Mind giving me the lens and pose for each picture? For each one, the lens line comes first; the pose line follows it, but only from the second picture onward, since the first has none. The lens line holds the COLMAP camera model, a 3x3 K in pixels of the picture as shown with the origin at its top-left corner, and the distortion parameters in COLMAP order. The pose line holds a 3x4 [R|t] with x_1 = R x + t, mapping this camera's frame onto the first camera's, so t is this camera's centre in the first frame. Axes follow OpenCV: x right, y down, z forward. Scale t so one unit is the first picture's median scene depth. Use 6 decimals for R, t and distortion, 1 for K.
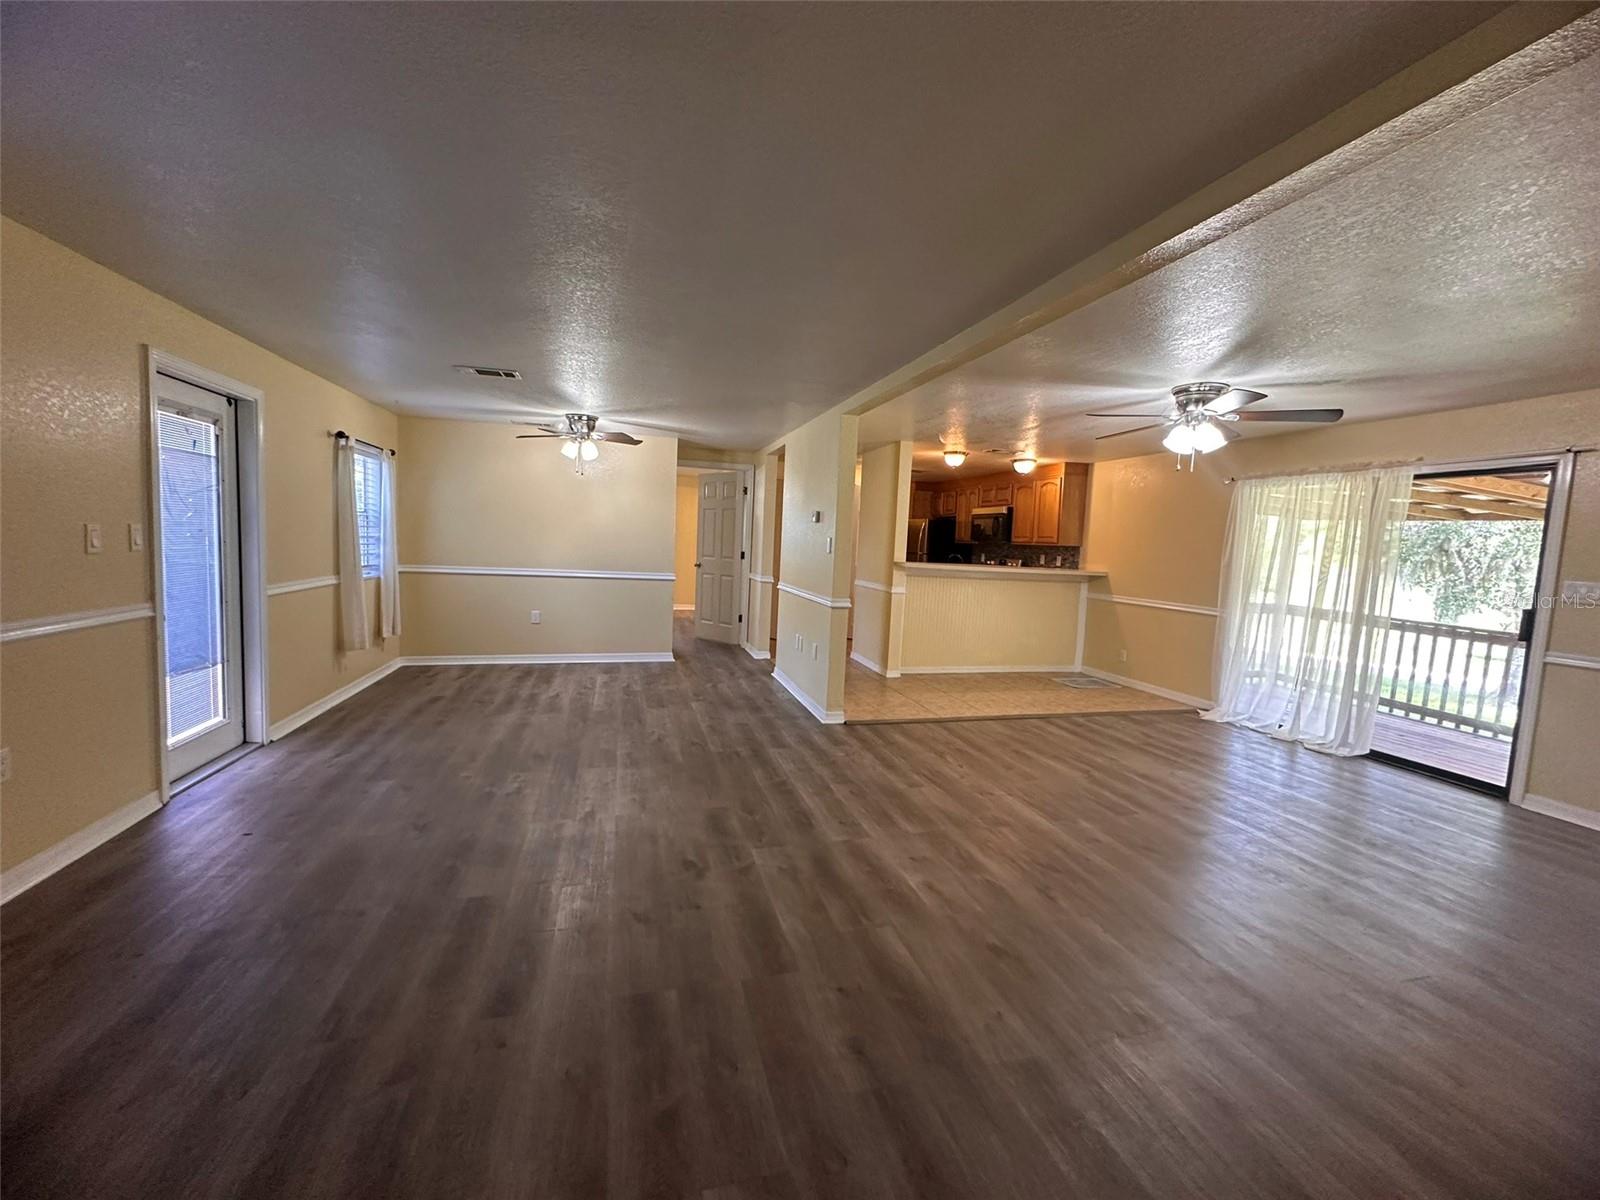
lens RADIAL K [[641.5, 0, 799.9], [0, 641.5, 597.8], [0, 0, 1]] dist [-0.005256, 0.001321]
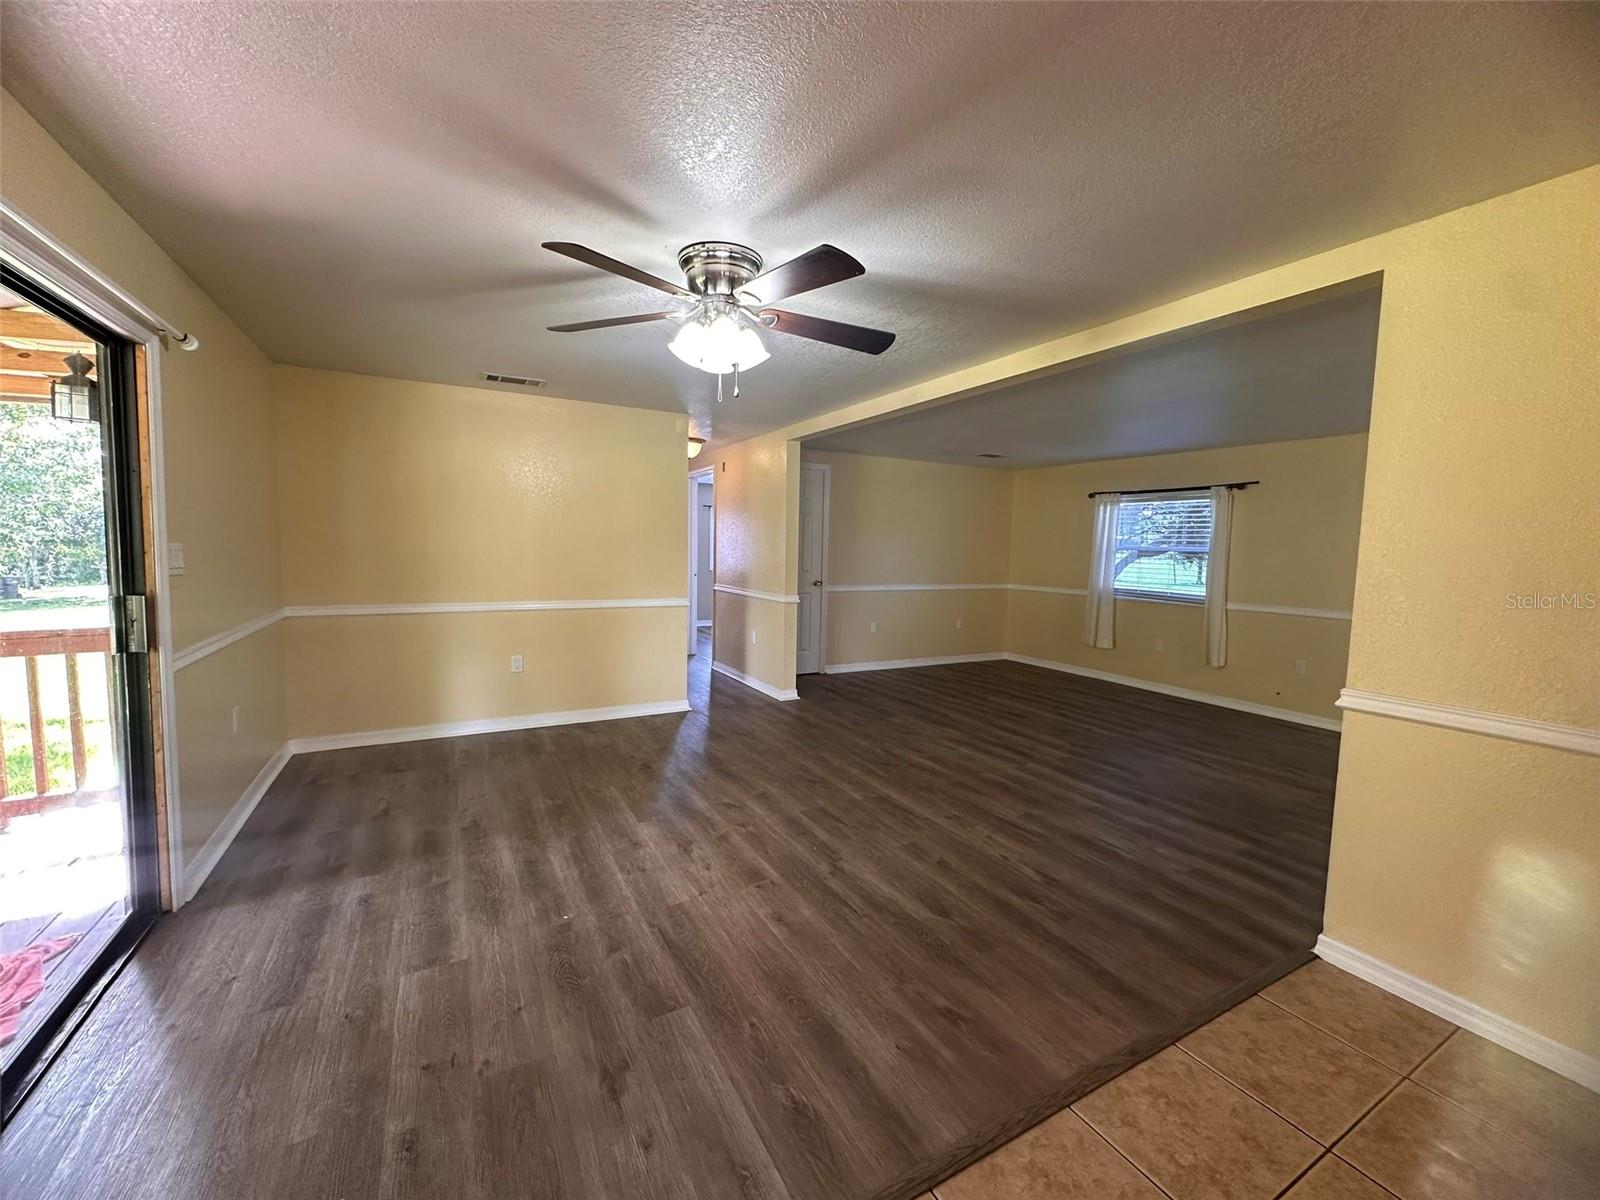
lens RADIAL K [[641.5, 0, 799.9], [0, 641.5, 597.8], [0, 0, 1]] dist [-0.005256, 0.001321]
pose [[-0.969405, -0.047961, -0.240736, 0.568297], [-0.087401, 0.983893, 0.155933, -0.098736], [0.229380, 0.172202, -0.957983, 1.365335]]
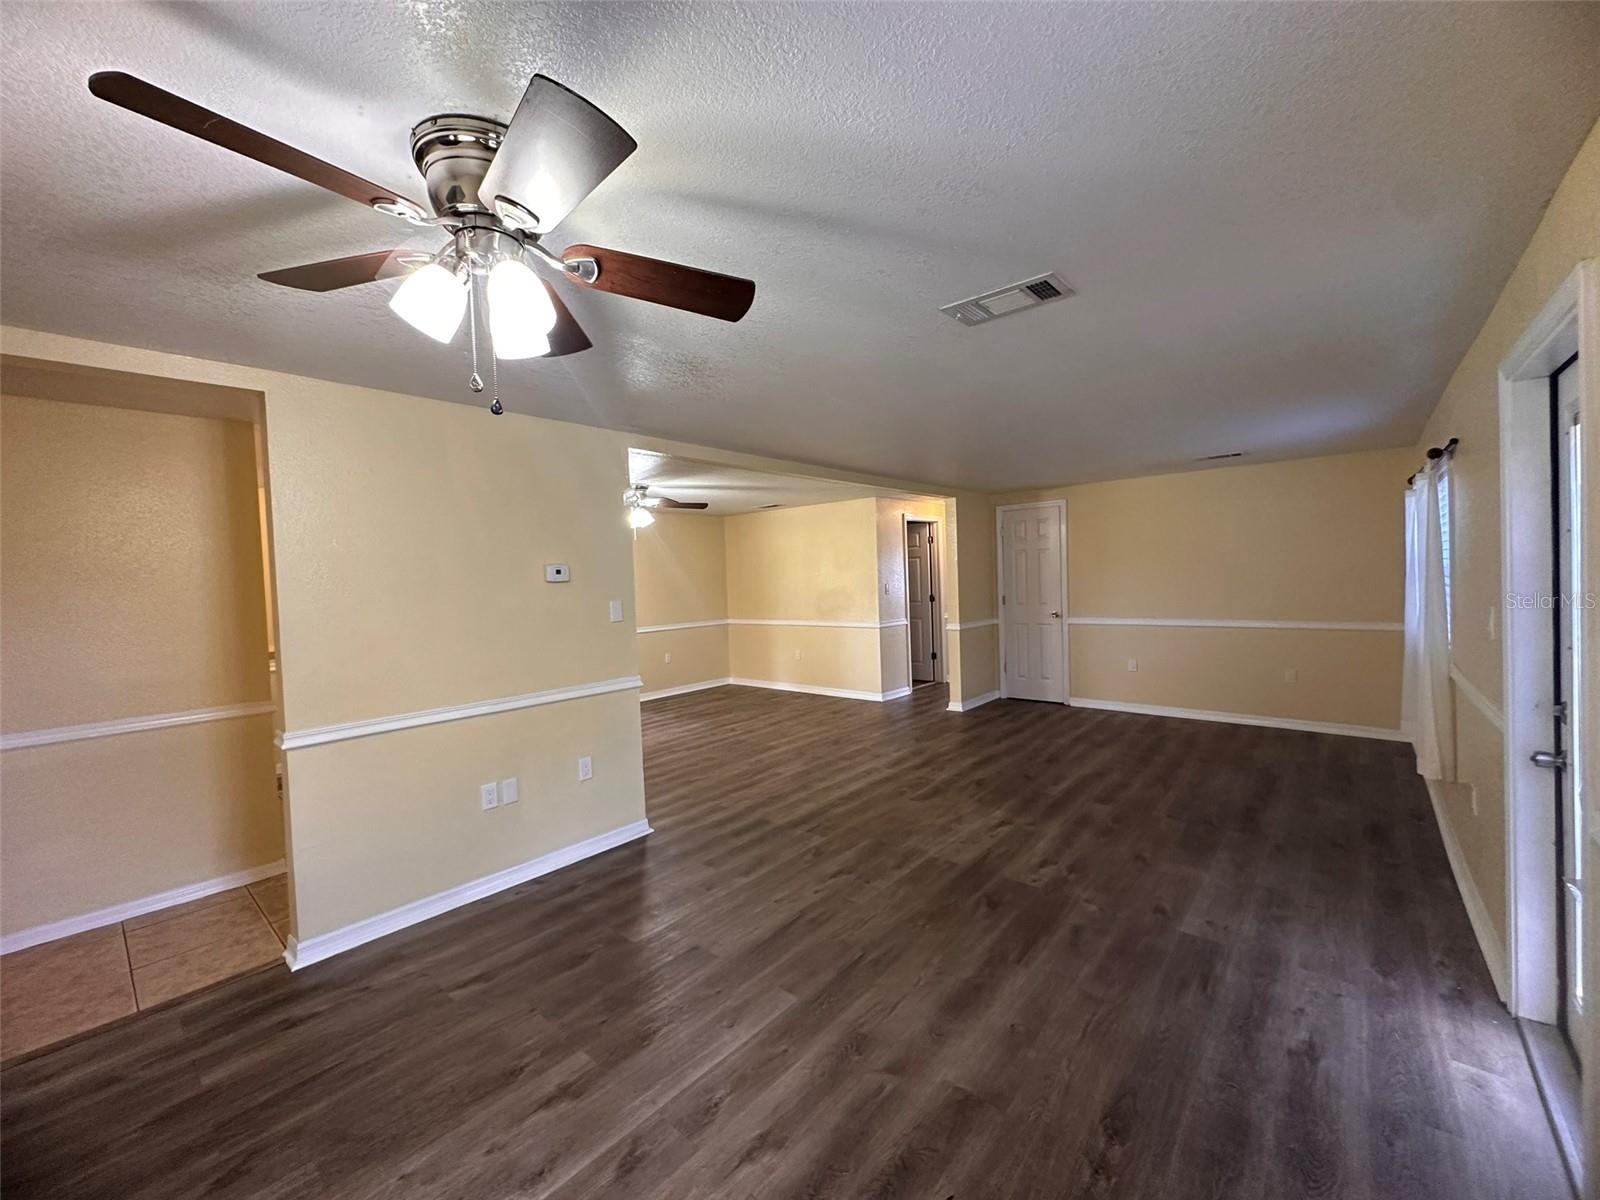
lens RADIAL K [[641.5, 0, 799.9], [0, 641.5, 597.8], [0, 0, 1]] dist [-0.005256, 0.001321]
pose [[-0.554383, -0.053099, 0.830566, -0.735205], [0.083473, 0.989383, 0.118968, -0.176807], [-0.828065, 0.135284, -0.544065, 1.283374]]
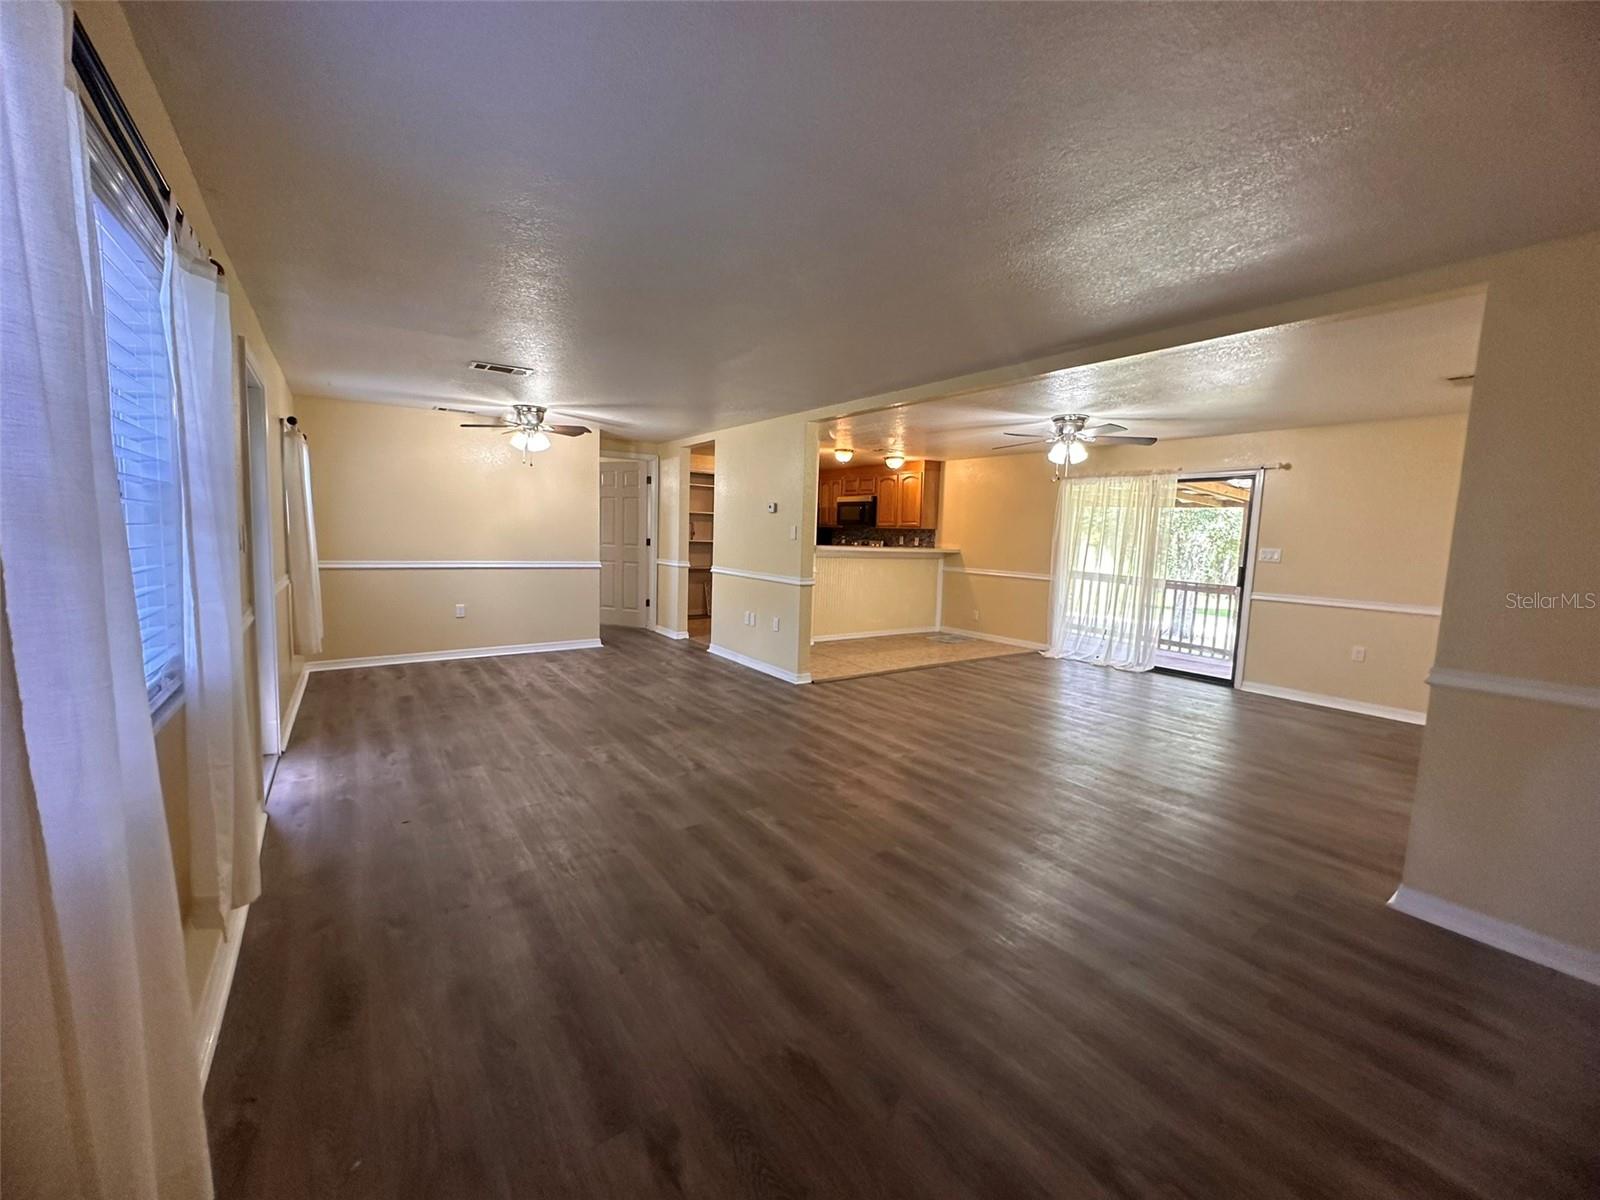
lens RADIAL K [[641.5, 0, 799.9], [0, 641.5, 597.8], [0, 0, 1]] dist [-0.005256, 0.001321]
pose [[0.941858, -0.049568, 0.332335, -0.352705], [0.040243, 0.998581, 0.034888, -0.003618], [-0.333592, -0.019485, 0.942516, -0.115256]]
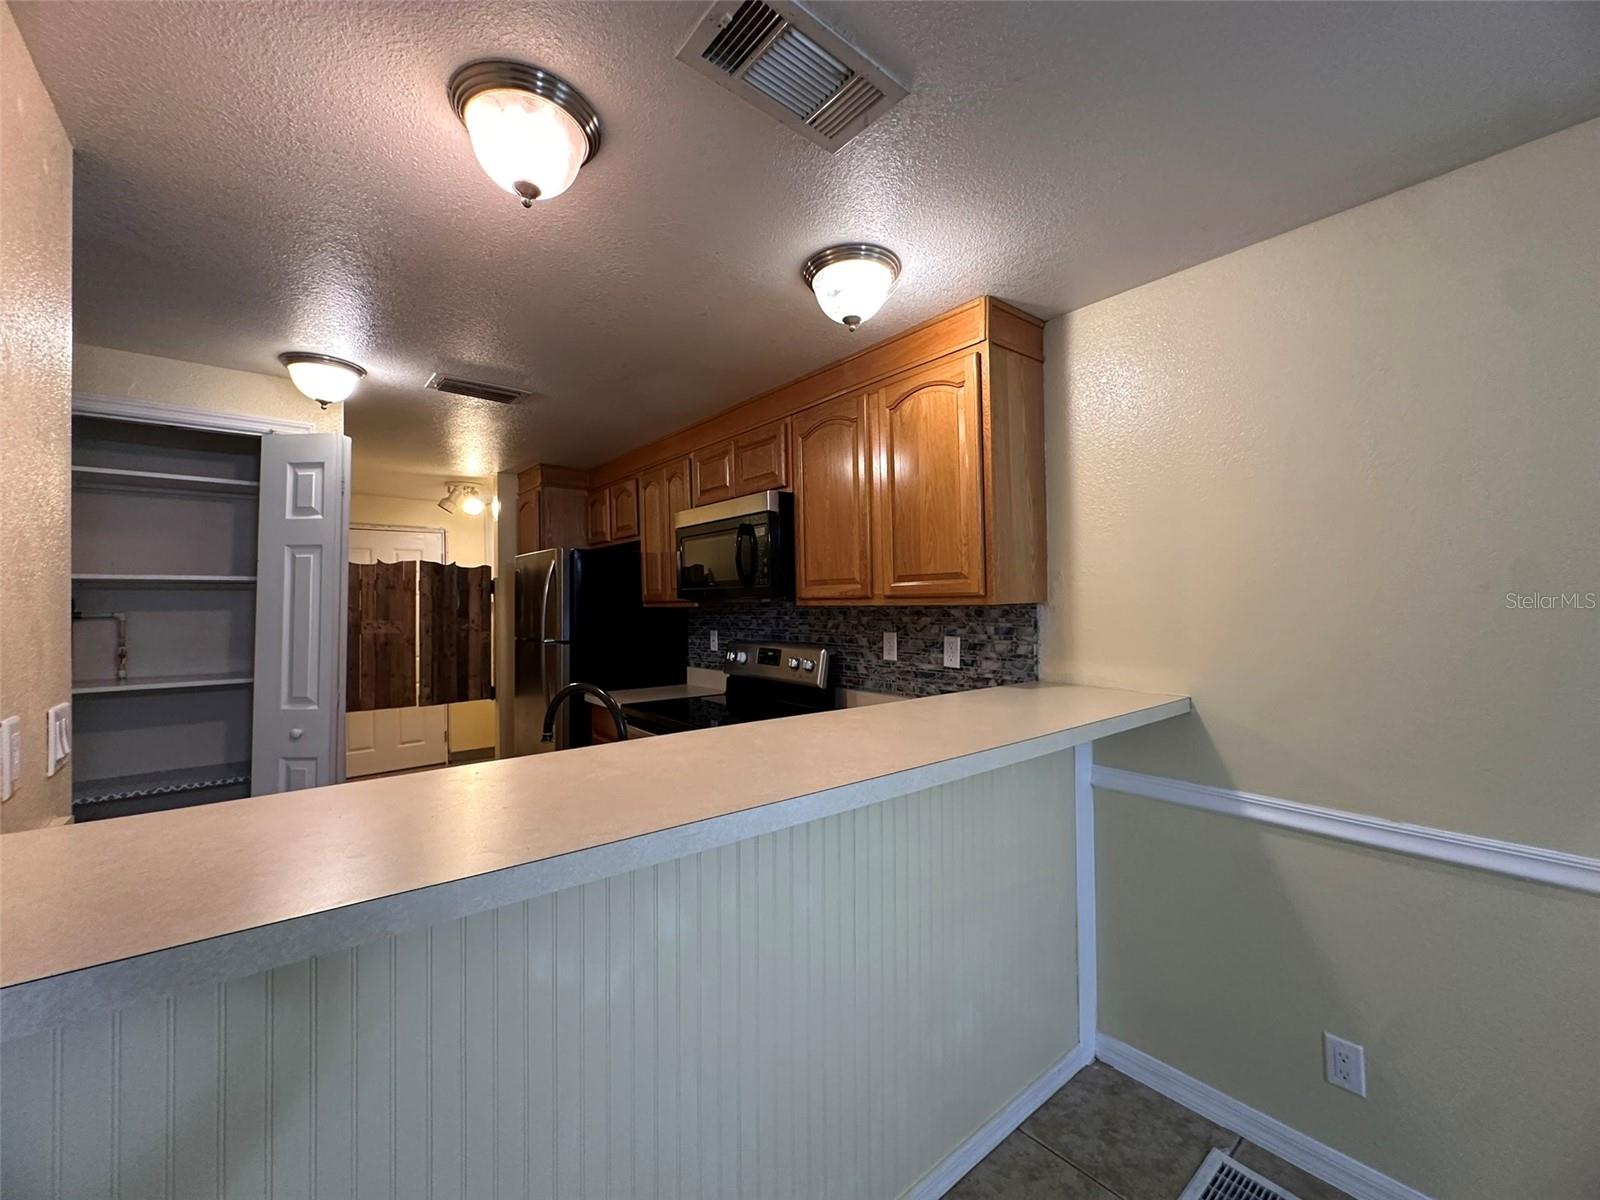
lens RADIAL K [[641.5, 0, 799.9], [0, 641.5, 597.8], [0, 0, 1]] dist [-0.005256, 0.001321]
pose [[0.911392, -0.052771, 0.408143, 0.349981], [0.089022, 0.993544, -0.070327, -0.114210], [-0.401796, 0.100429, 0.910205, 1.241808]]
